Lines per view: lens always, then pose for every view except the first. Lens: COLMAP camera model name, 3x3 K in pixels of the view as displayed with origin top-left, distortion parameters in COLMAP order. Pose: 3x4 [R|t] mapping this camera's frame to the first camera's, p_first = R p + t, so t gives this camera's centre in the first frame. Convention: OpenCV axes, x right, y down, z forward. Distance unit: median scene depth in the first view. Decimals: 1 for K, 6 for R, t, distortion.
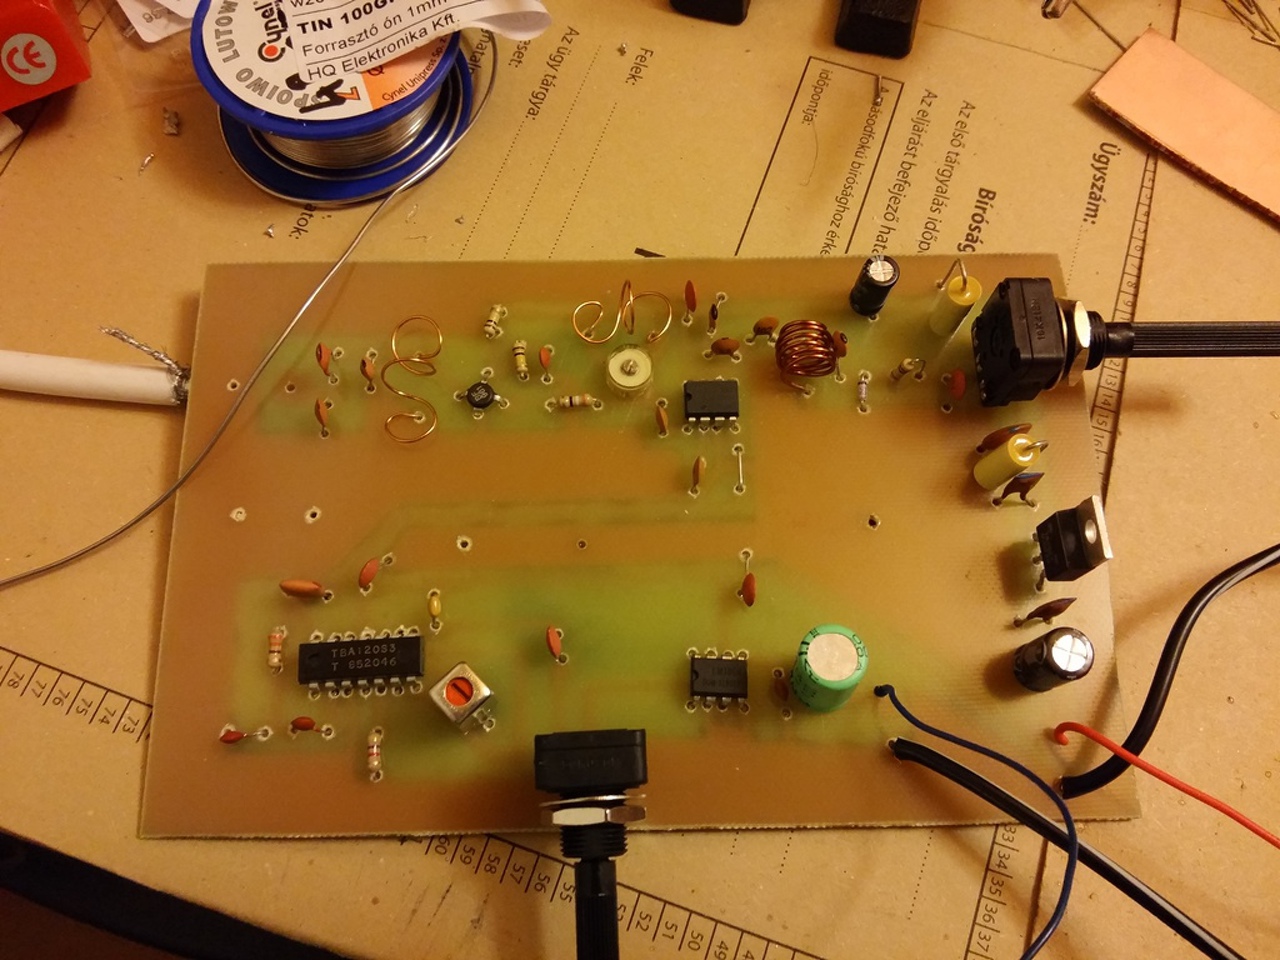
lens RADIAL K [[1122.0, 0, 640.0], [0, 1122.0, 480.0], [0, 0, 1]] dist [0.139752, -0.465015]
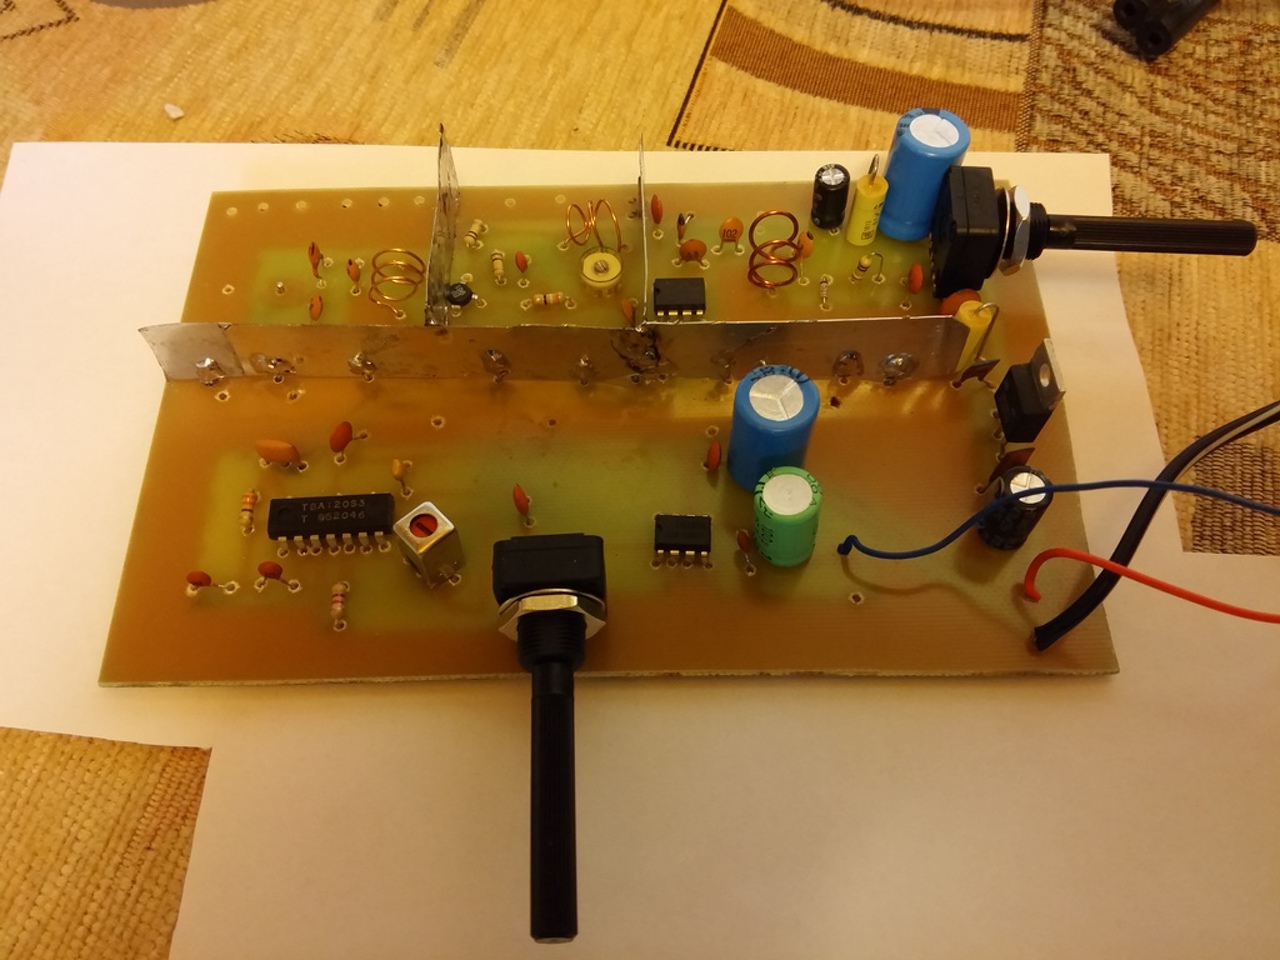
lens RADIAL K [[1122.0, 0, 640.0], [0, 1122.0, 480.0], [0, 0, 1]] dist [0.139752, -0.465015]
pose [[0.999845, -0.000709, -0.017590, 0.046311], [-0.002569, 0.982607, -0.185678, 0.294891], [0.017416, 0.185694, 0.982453, 0.000184]]
